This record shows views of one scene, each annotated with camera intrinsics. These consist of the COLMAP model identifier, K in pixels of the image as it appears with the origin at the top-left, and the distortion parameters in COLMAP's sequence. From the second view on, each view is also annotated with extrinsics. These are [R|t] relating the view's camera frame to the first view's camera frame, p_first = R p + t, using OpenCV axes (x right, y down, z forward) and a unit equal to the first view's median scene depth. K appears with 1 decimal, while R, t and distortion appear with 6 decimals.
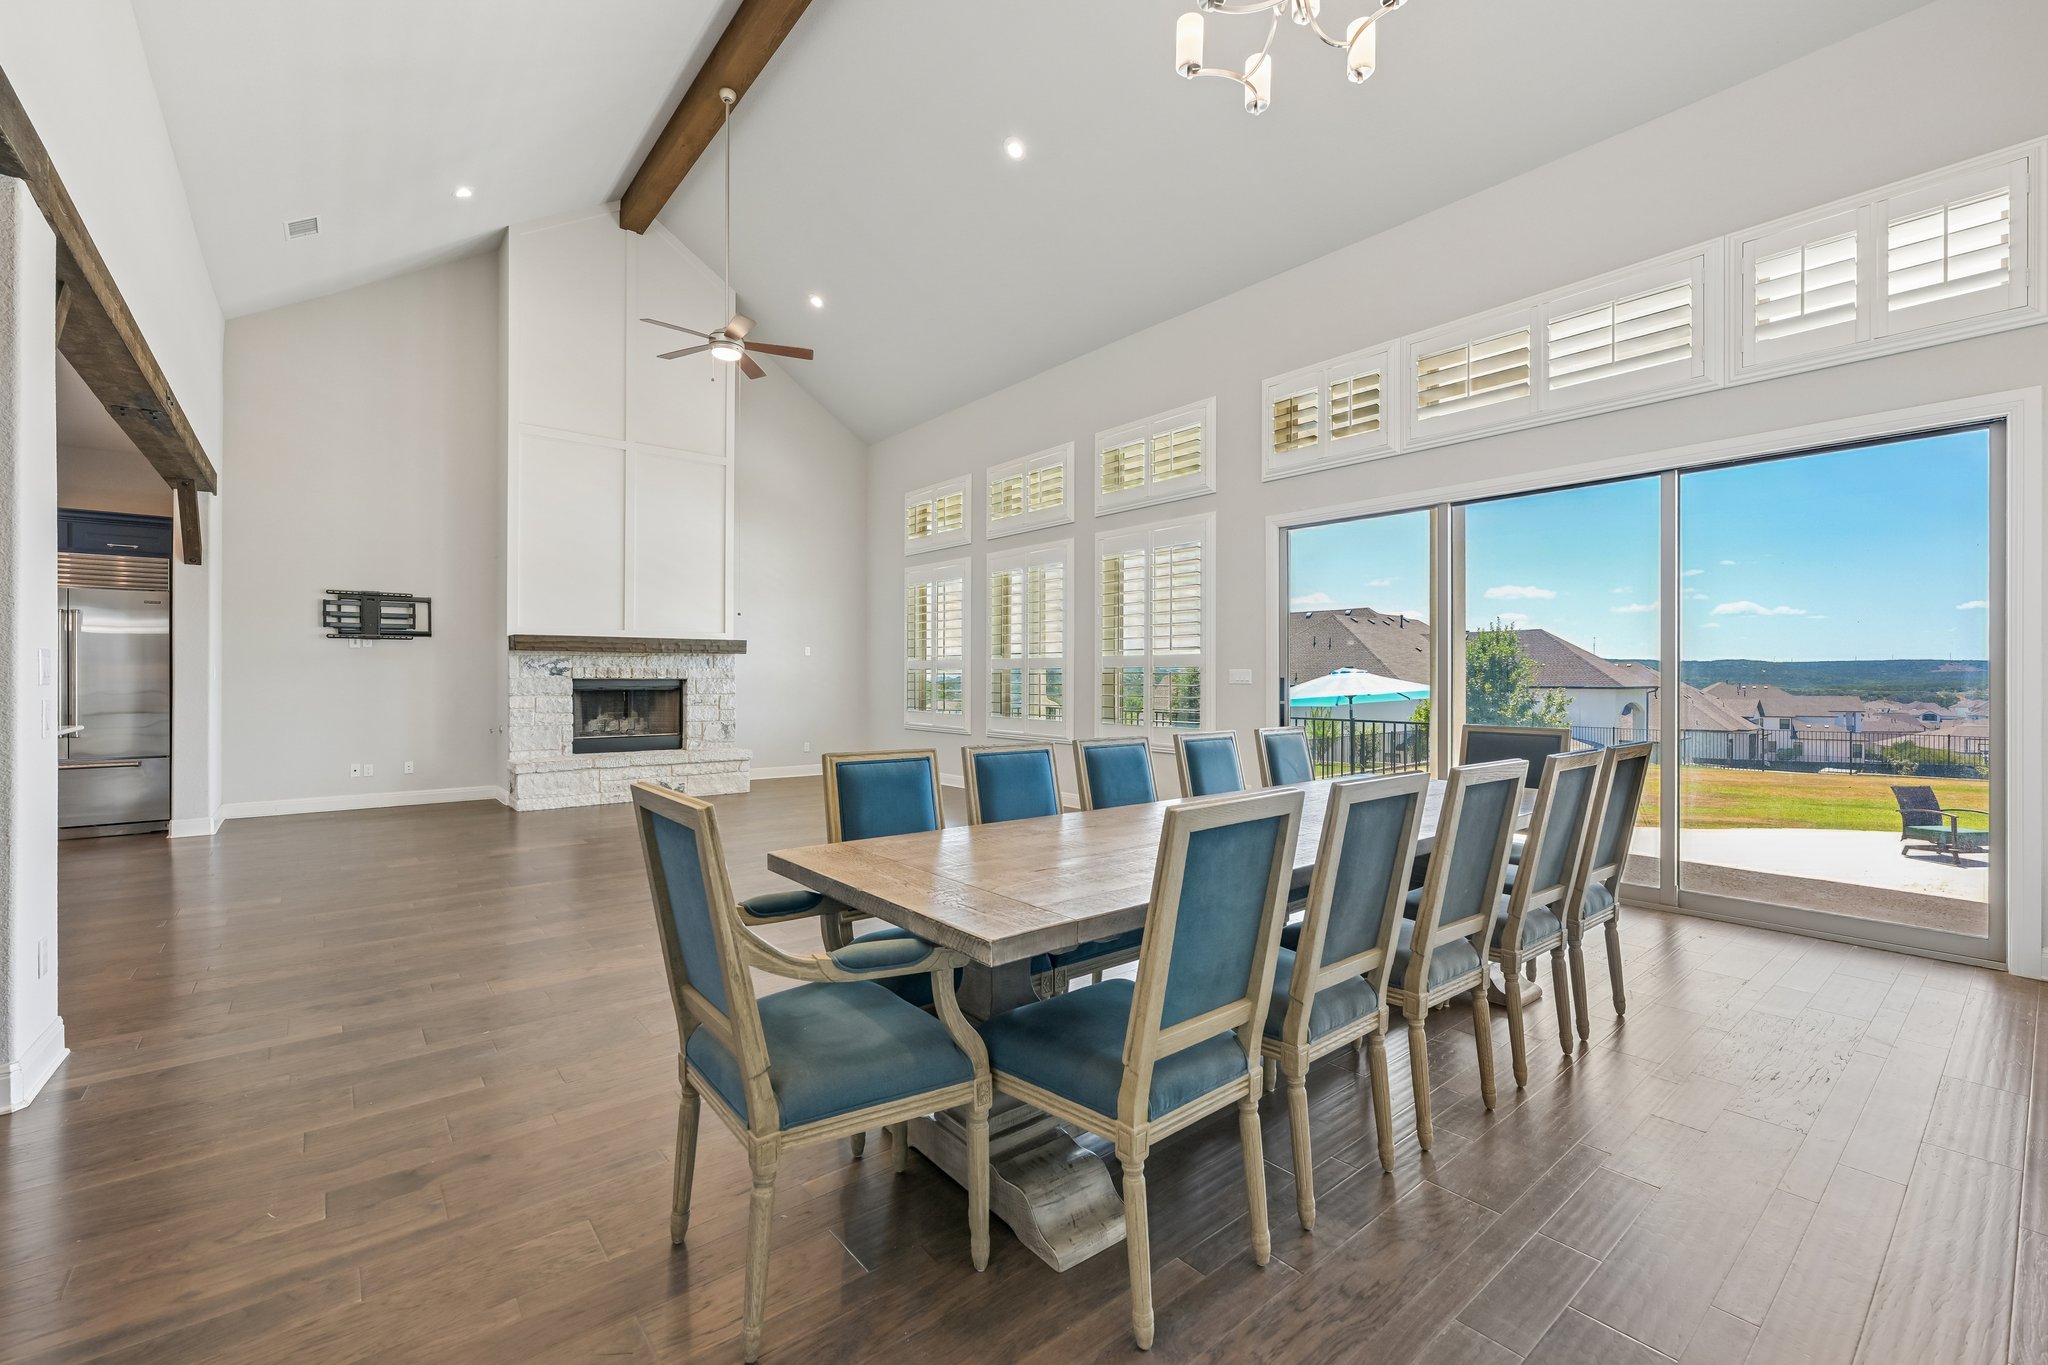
lens RADIAL K [[850.9, 0, 1024.0], [0, 850.9, 682.5], [0, 0, 1]] dist [0.000818, -0.000230]
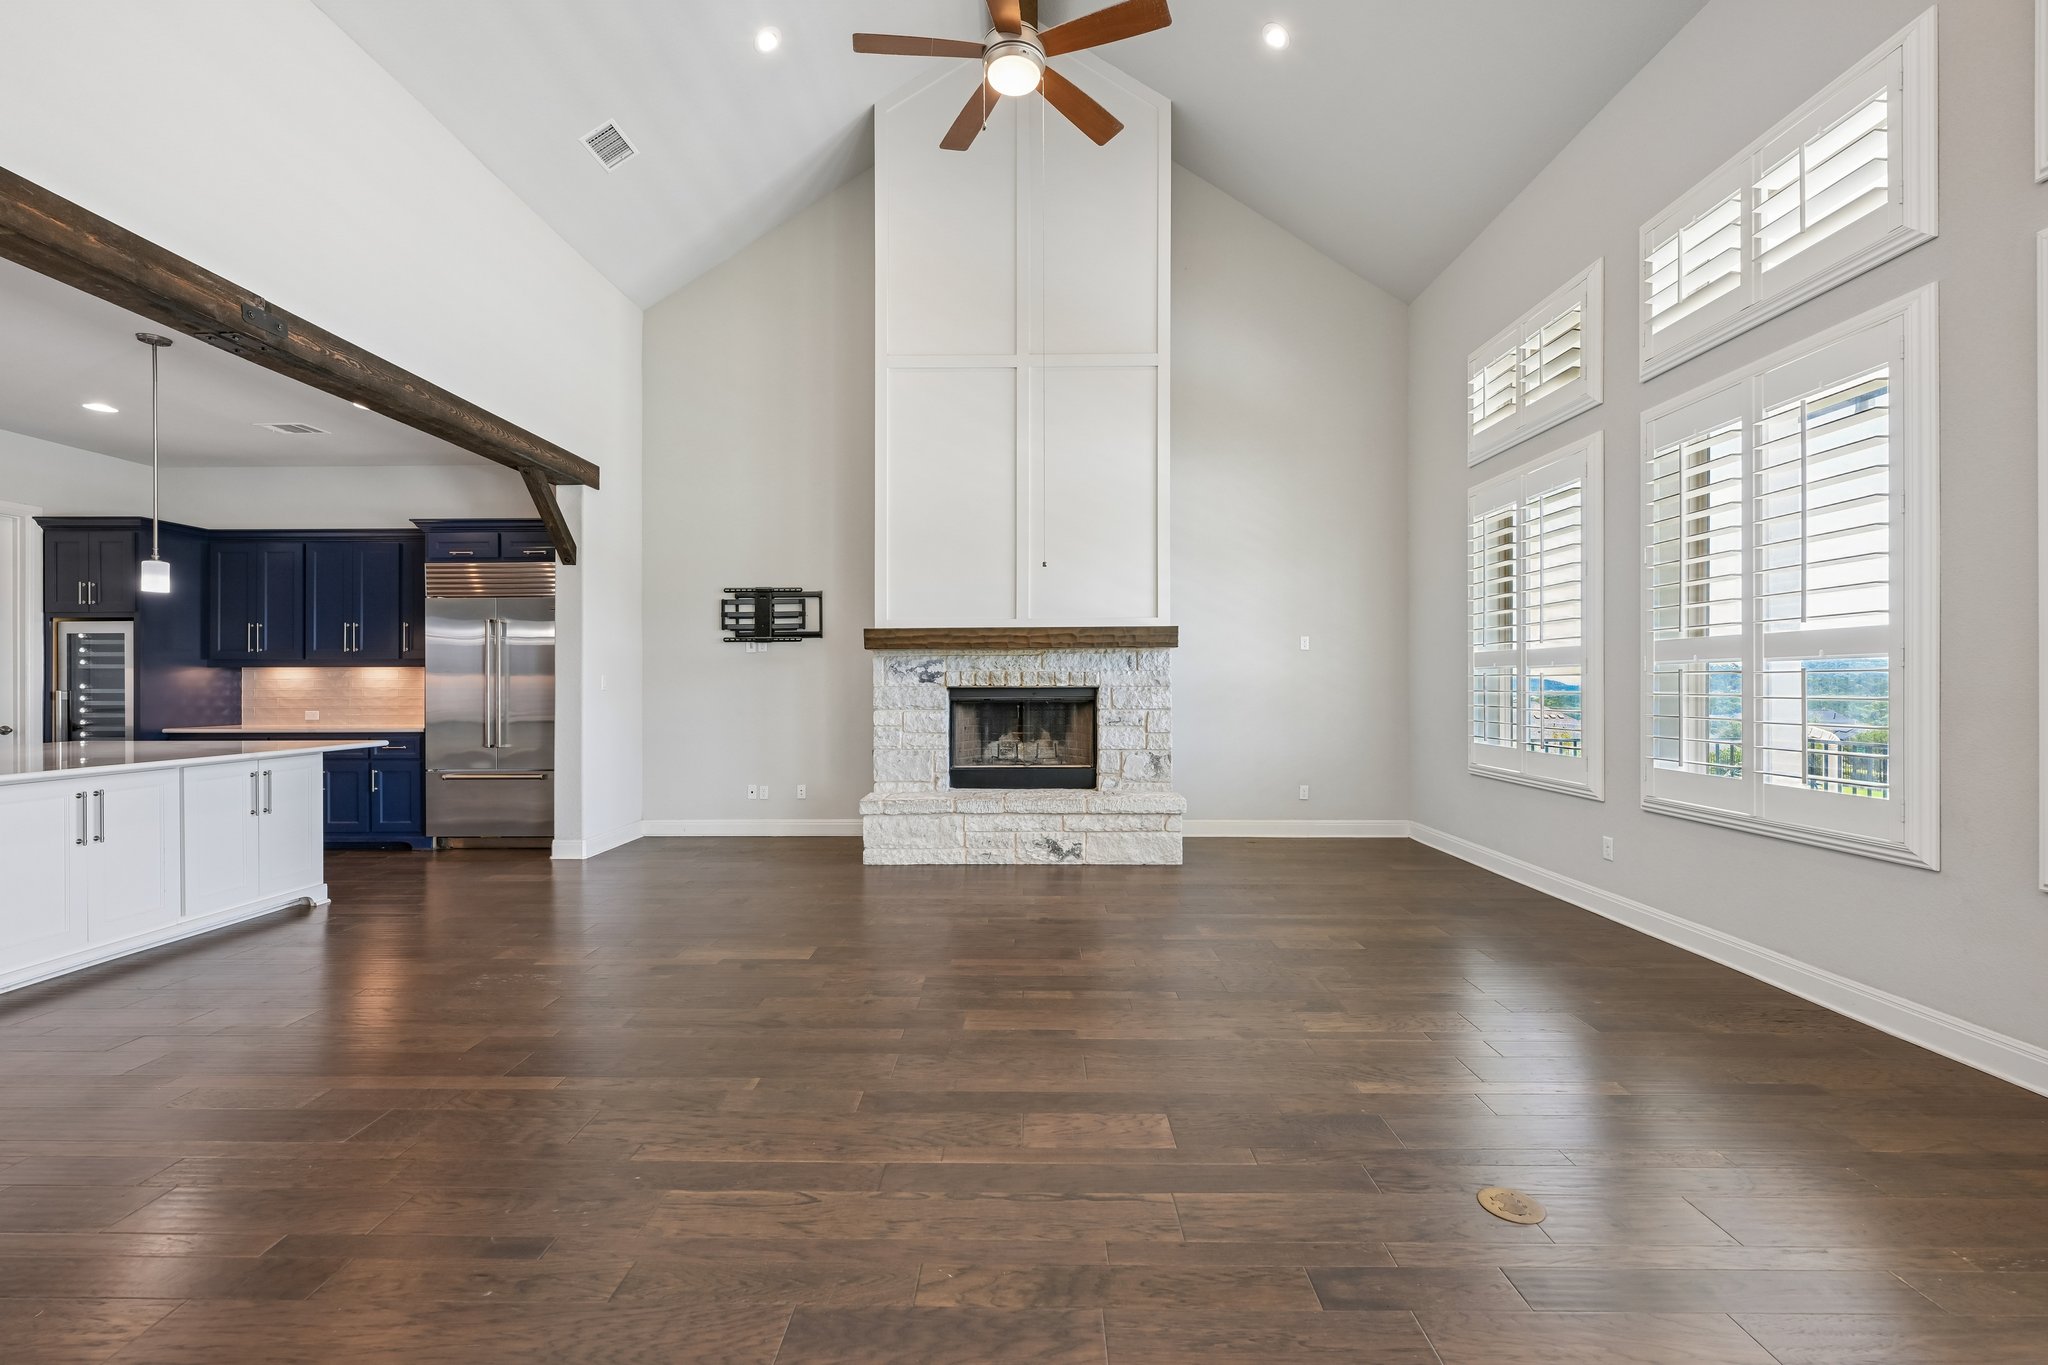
lens RADIAL K [[850.9, 0, 1024.0], [0, 850.9, 682.5], [0, 0, 1]] dist [0.000818, -0.000230]
pose [[0.763154, -0.006241, -0.646186, -0.002400], [0.000721, 0.999961, -0.008805, -0.001672], [0.646216, 0.006254, 0.763129, 0.474182]]
